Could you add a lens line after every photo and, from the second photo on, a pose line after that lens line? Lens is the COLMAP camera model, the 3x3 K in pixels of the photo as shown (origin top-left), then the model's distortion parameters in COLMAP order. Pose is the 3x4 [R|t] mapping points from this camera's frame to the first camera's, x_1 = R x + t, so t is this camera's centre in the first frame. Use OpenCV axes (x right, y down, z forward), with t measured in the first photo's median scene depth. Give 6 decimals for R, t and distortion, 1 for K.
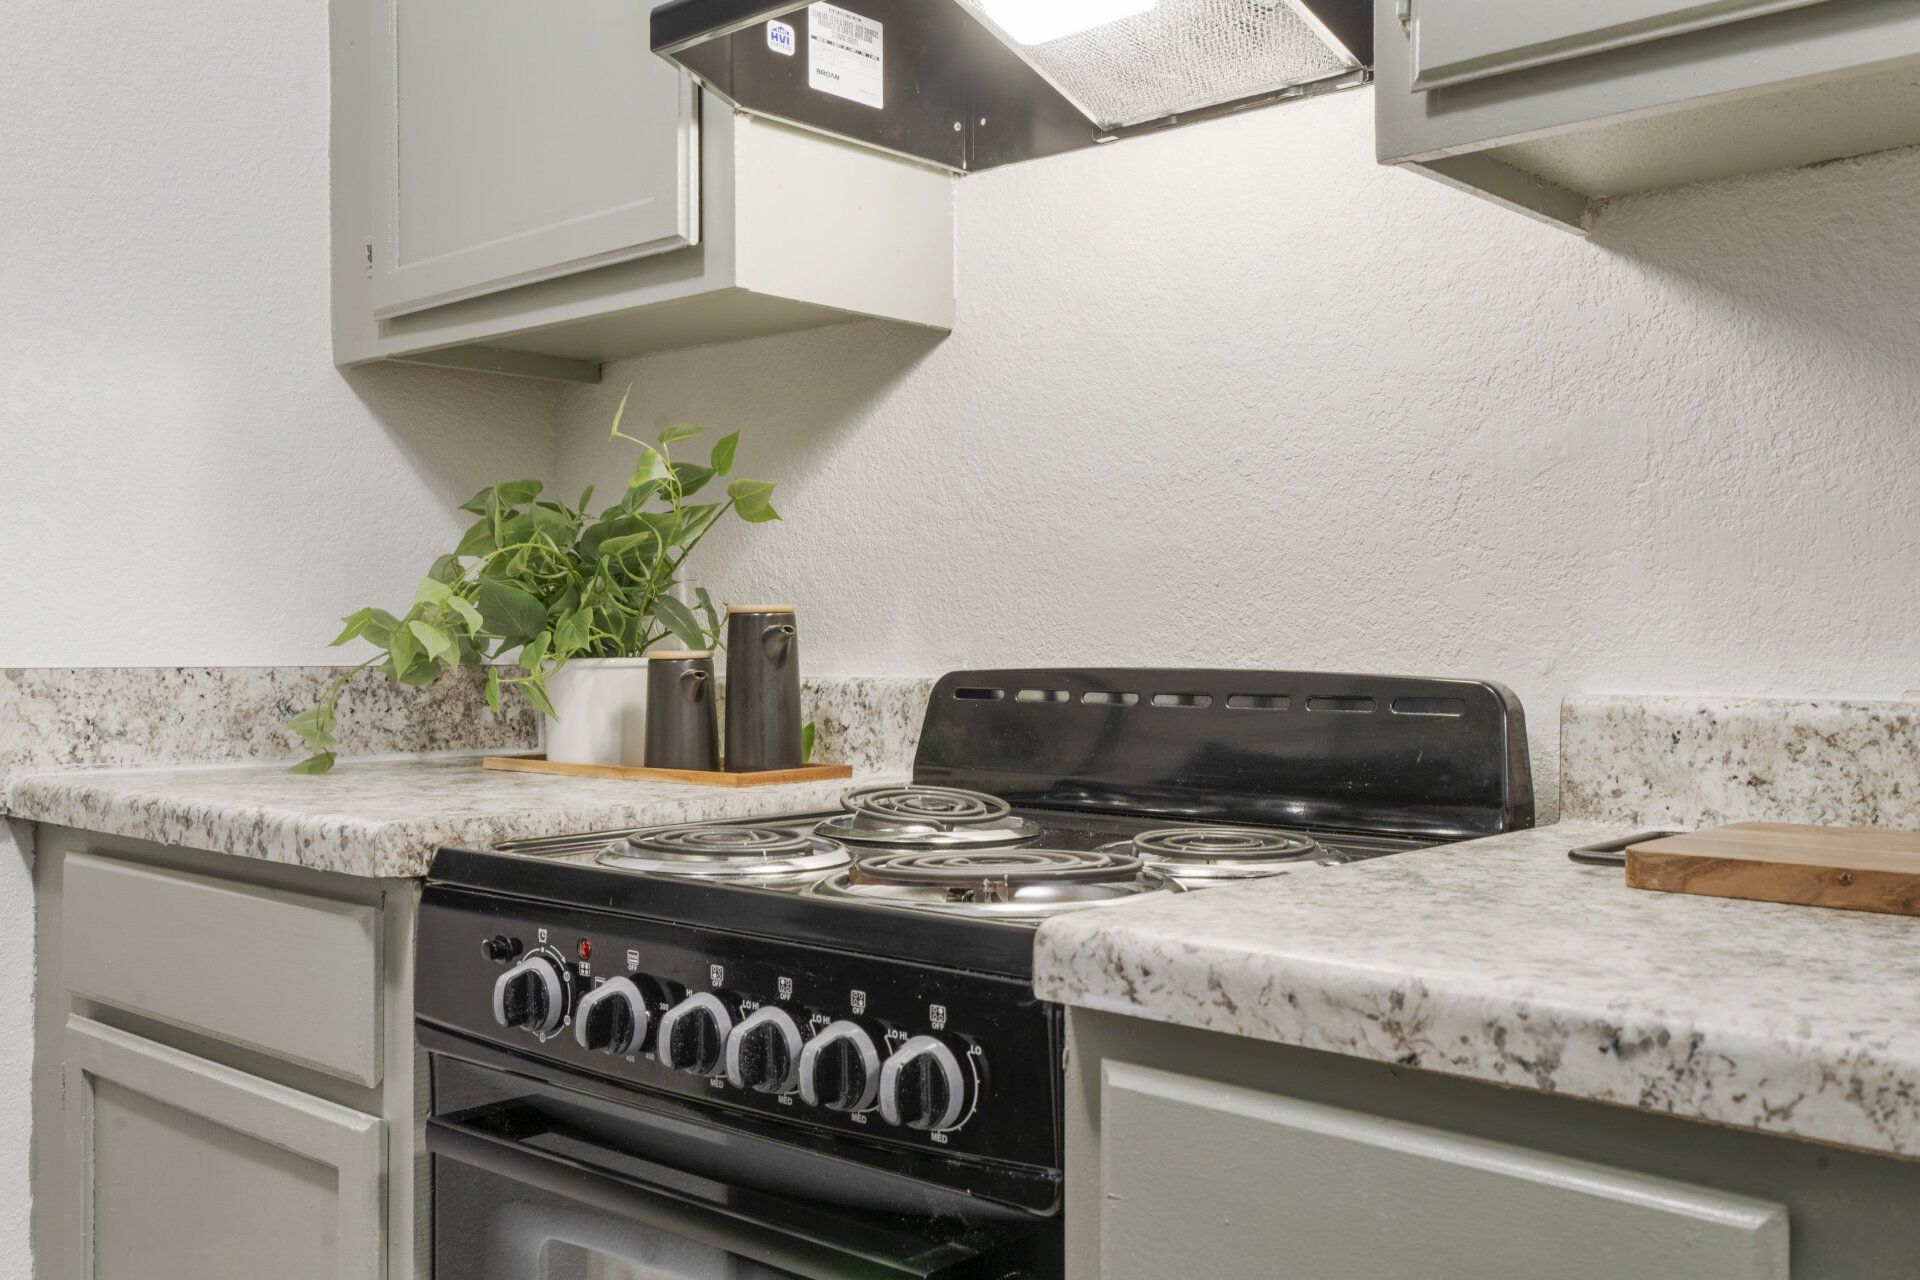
lens RADIAL K [[1882.9, 0, 960.0], [0, 1882.9, 640.0], [0, 0, 1]] dist [0.010497, 0.011330]
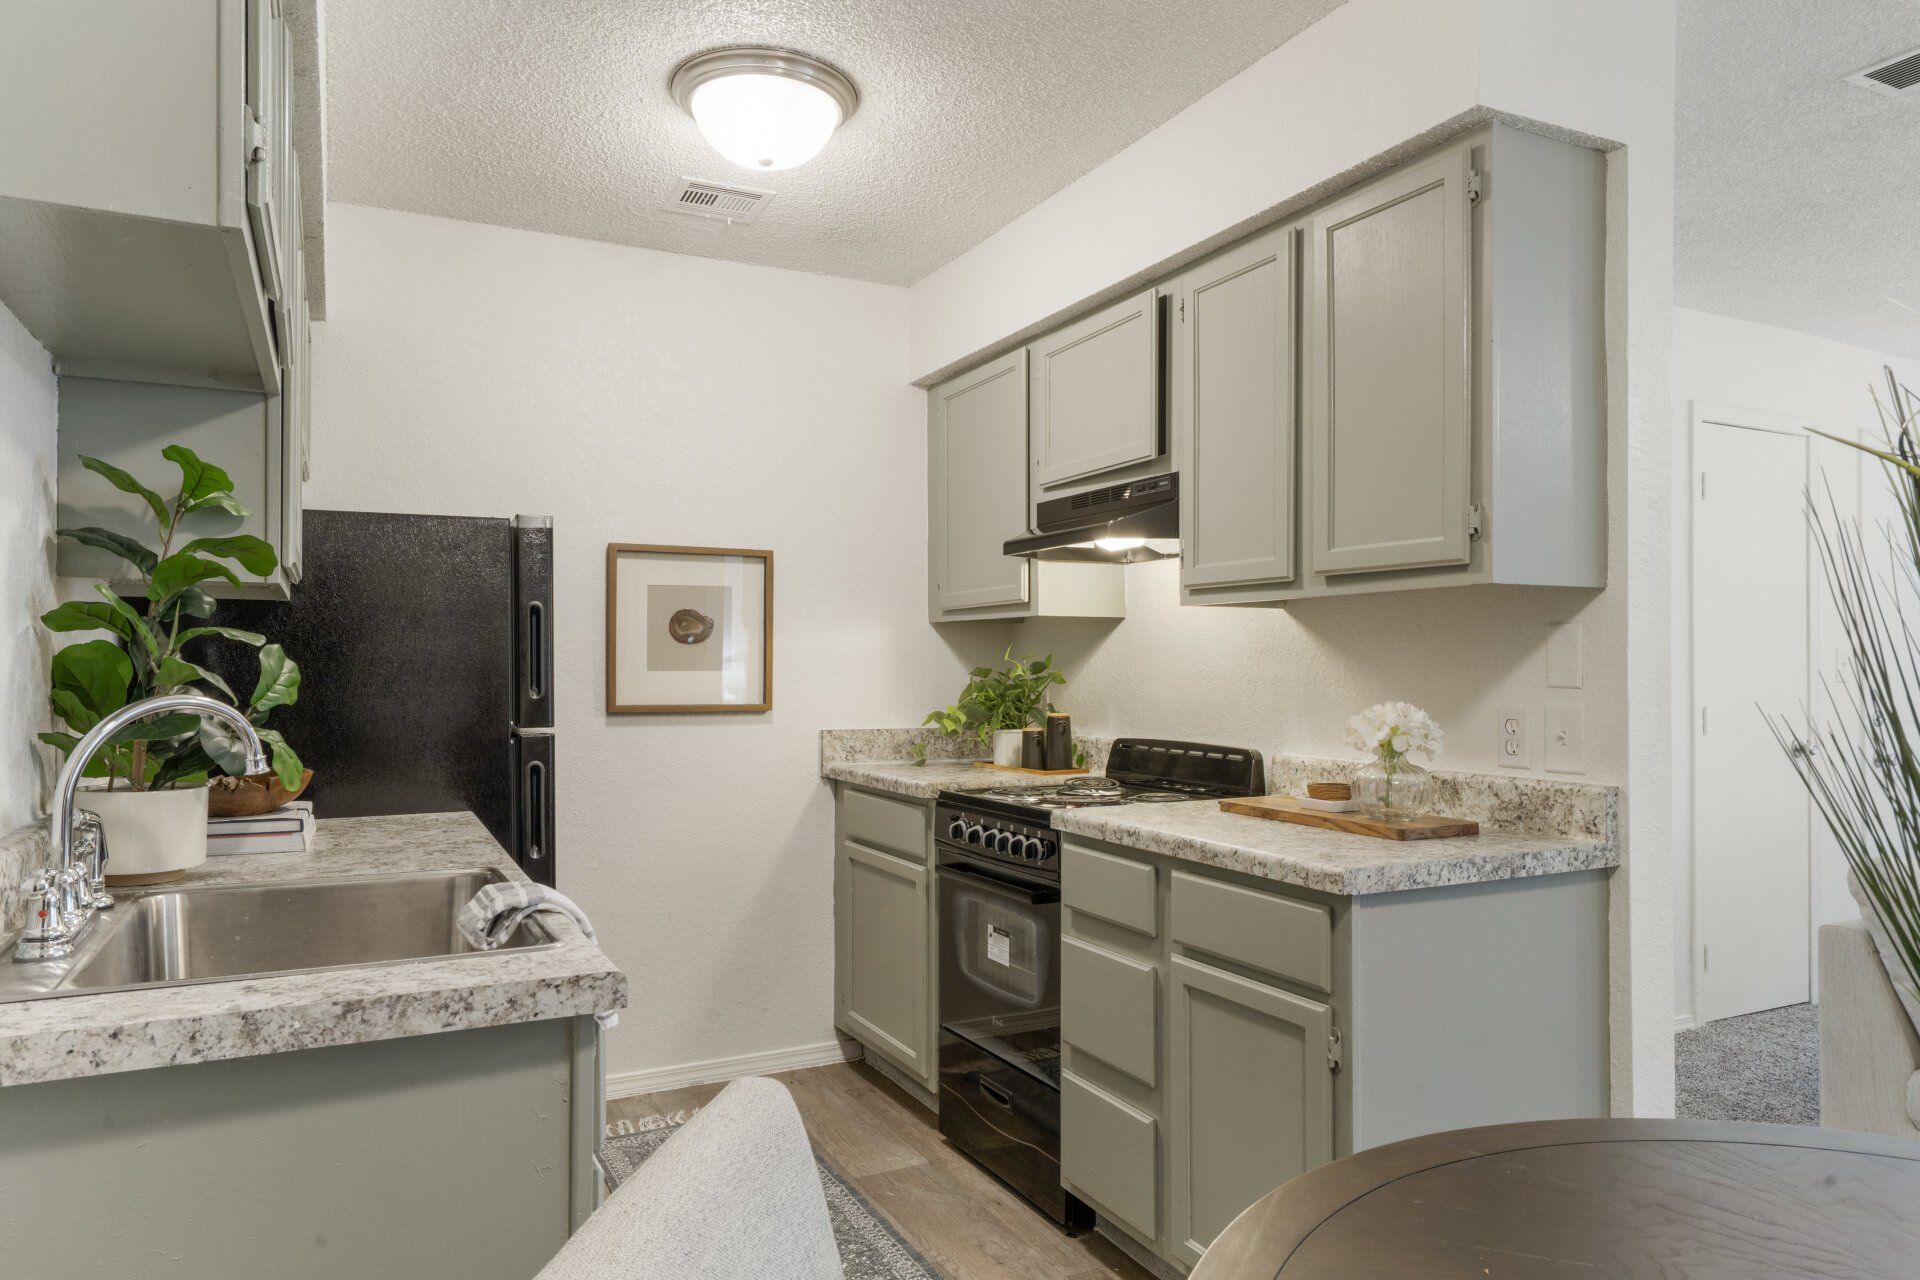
lens RADIAL K [[1214.8, 0, 960.0], [0, 1214.8, 640.0], [0, 0, 1]] dist [-0.001483, 0.000815]
pose [[0.941726, -0.007432, -0.336299, 0.402965], [-0.001633, 0.999643, -0.026666, -0.085157], [0.336377, 0.025662, 0.941378, -0.873900]]
